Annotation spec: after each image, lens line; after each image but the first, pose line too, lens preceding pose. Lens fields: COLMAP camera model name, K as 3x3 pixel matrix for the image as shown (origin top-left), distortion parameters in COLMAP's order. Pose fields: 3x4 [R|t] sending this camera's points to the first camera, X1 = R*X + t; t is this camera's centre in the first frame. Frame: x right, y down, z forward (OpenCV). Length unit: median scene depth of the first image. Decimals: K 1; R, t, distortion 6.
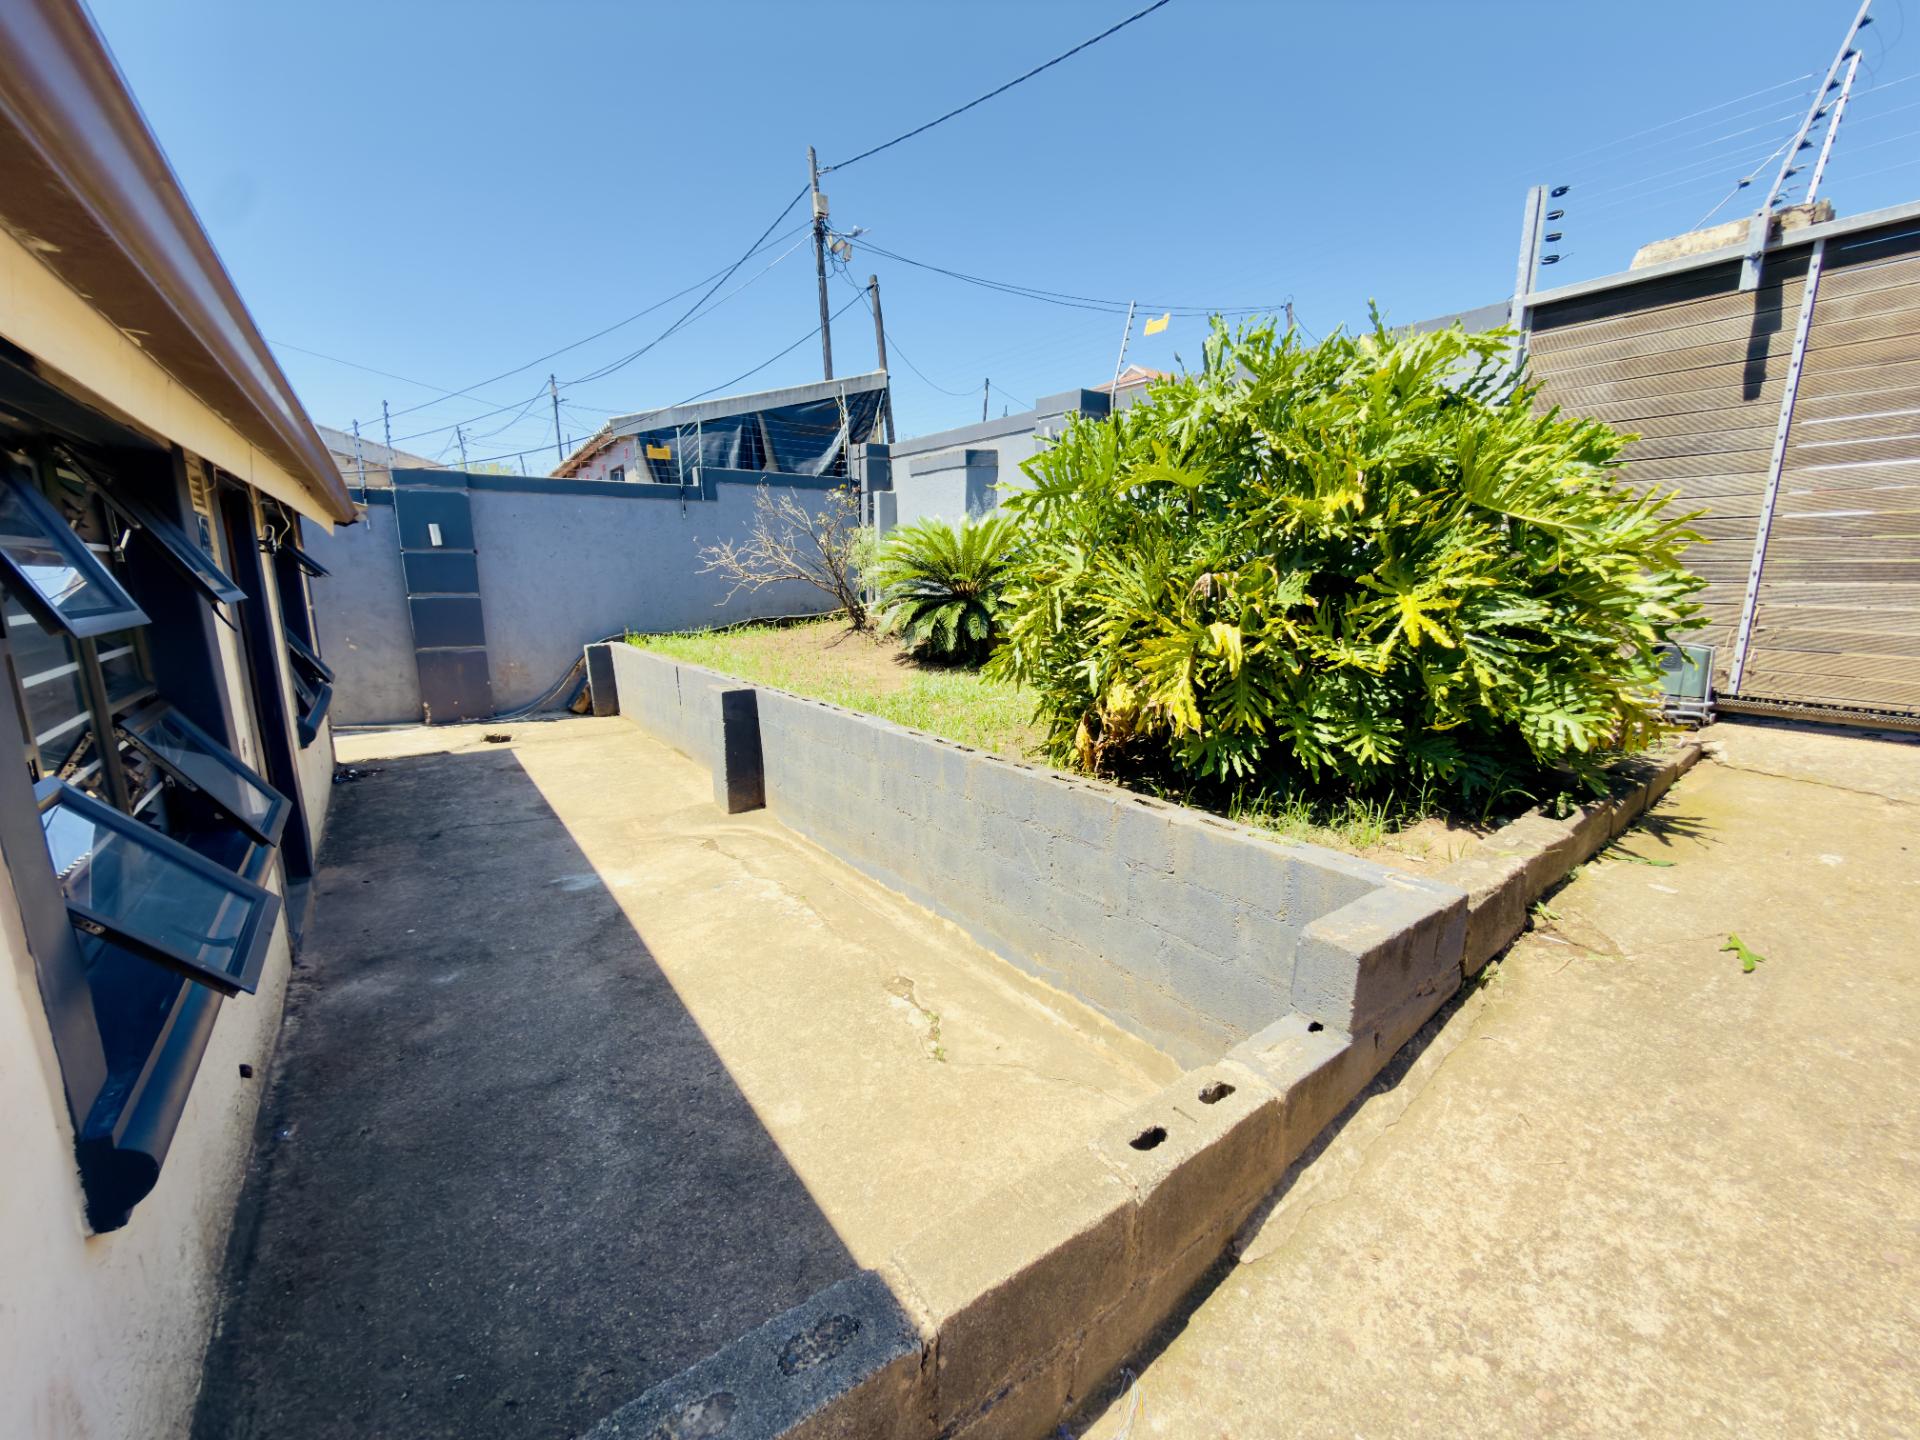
lens RADIAL K [[773.1, 0, 964.9], [0, 773.1, 717.7], [0, 0, 1]] dist [0.004104, -0.000907]
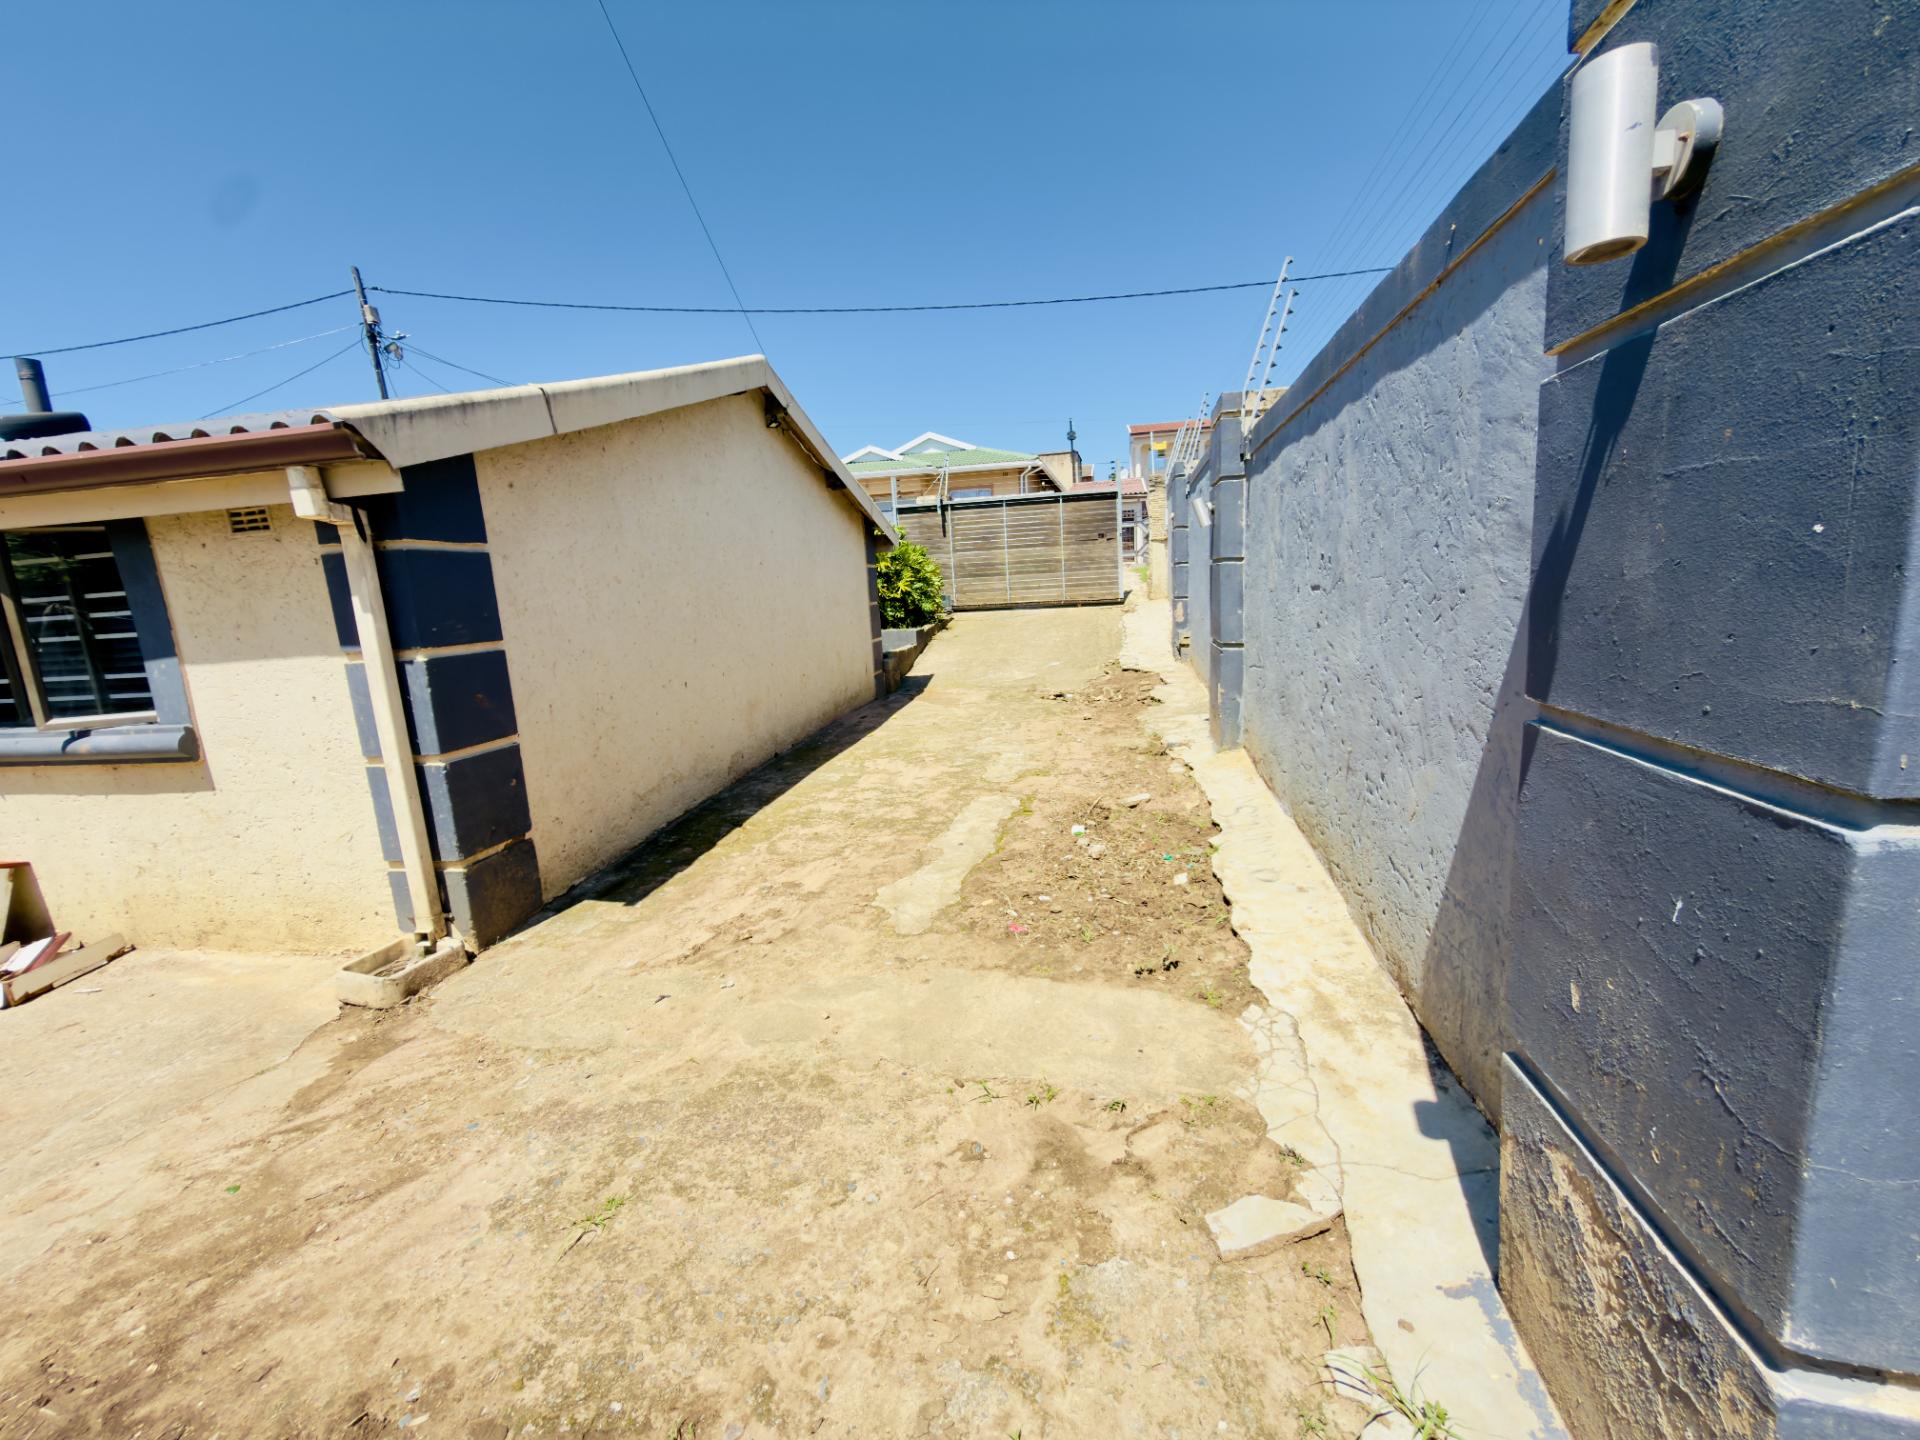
lens RADIAL K [[773.1, 0, 966.8], [0, 773.1, 723.2], [0, 0, 1]] dist [0.004104, -0.000907]
pose [[0.723578, -0.165956, 0.669995, -1.833647], [0.185160, 0.981758, 0.043210, 0.417991], [-0.664944, 0.092790, 0.741107, -2.038588]]
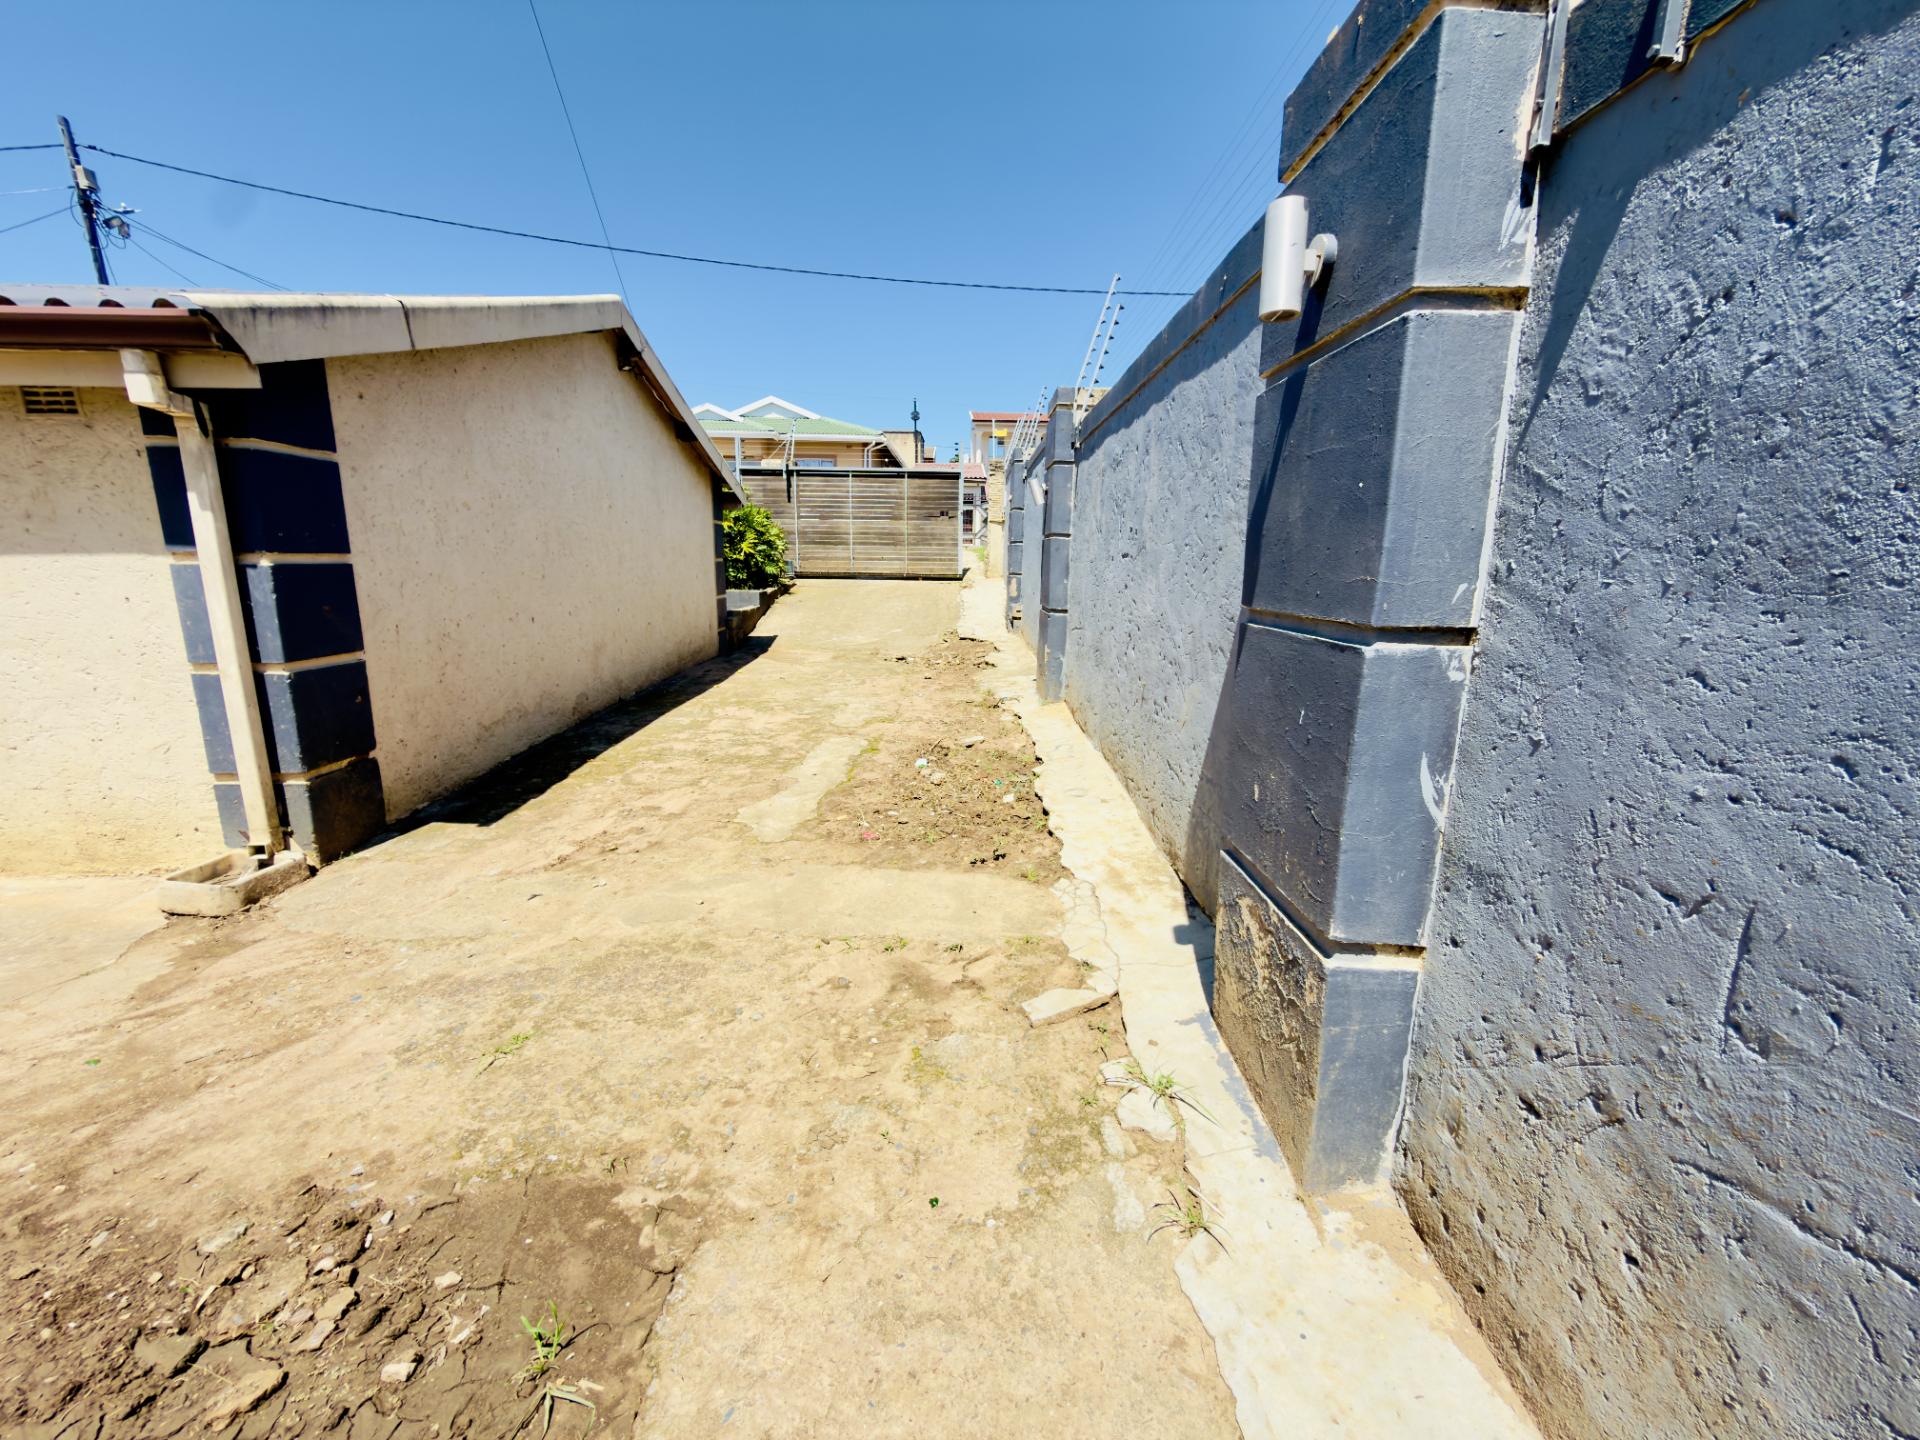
lens RADIAL K [[773.1, 0, 967.1], [0, 773.1, 714.5], [0, 0, 1]] dist [0.004104, -0.000907]
pose [[0.569383, -0.159265, 0.806497, -1.957630], [0.144109, 0.985200, 0.092814, 0.467360], [-0.809343, 0.063376, 0.583907, -2.102986]]
